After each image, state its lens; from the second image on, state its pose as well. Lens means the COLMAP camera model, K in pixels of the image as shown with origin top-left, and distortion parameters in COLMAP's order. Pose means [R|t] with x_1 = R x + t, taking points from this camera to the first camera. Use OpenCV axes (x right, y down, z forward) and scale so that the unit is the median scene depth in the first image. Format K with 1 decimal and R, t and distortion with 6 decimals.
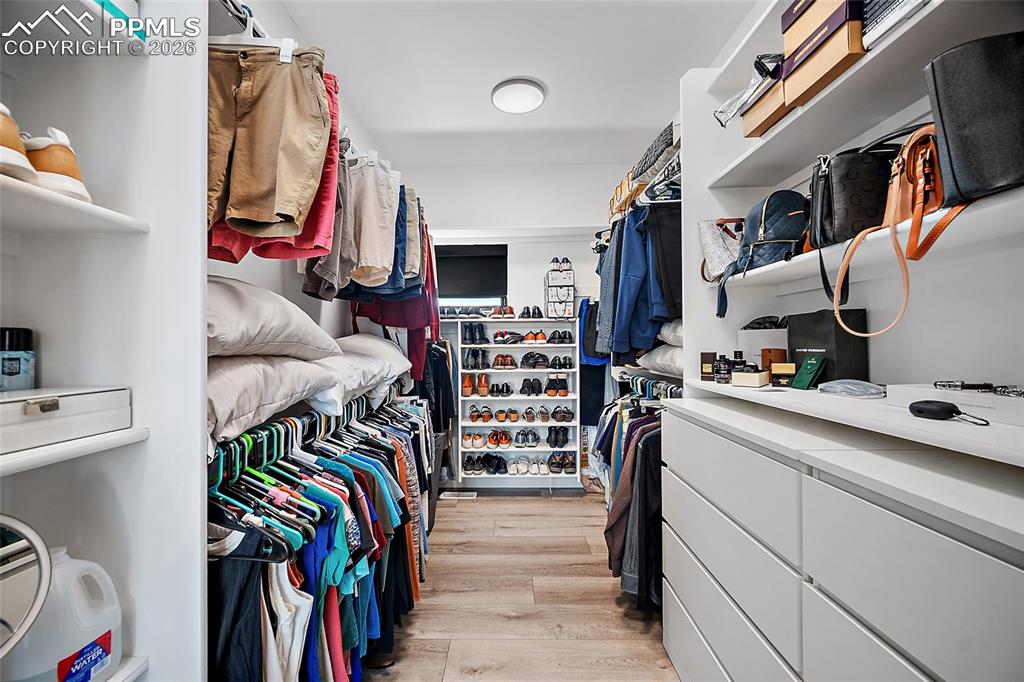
lens RADIAL K [[402.4, 0, 509.6], [0, 402.4, 340.8], [0, 0, 1]] dist [-0.002236, -0.000223]
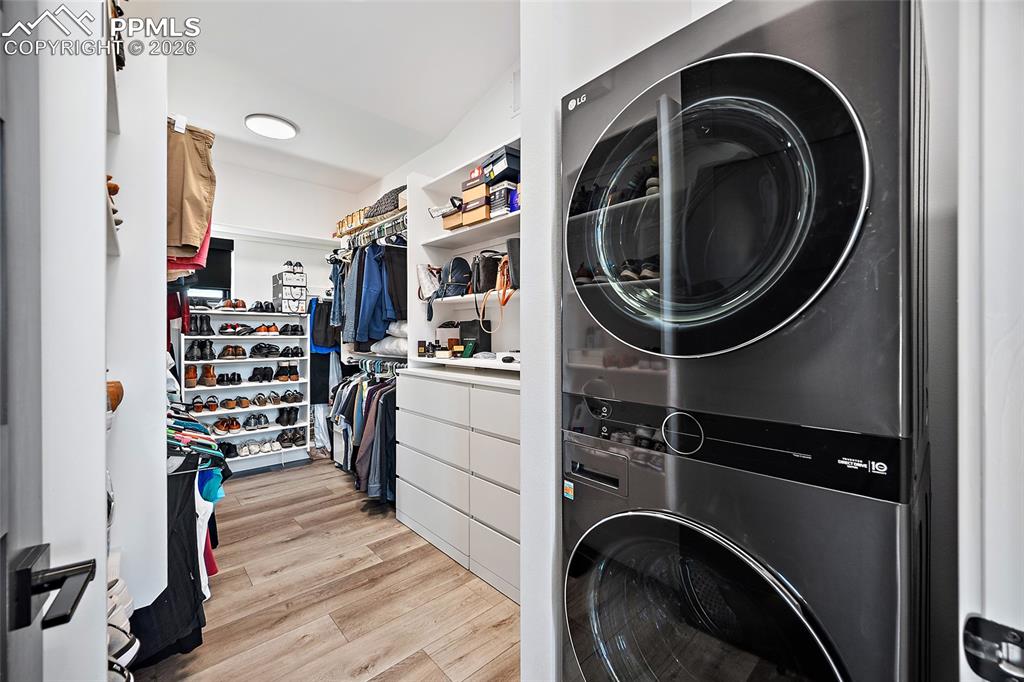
lens RADIAL K [[402.4, 0, 509.0], [0, 402.4, 337.1], [0, 0, 1]] dist [-0.002236, -0.000223]
pose [[0.717818, 0.002567, 0.696226, -0.370969], [-0.008704, 0.999948, 0.005288, 0.000437], [-0.696176, -0.009856, 0.717803, -0.423444]]
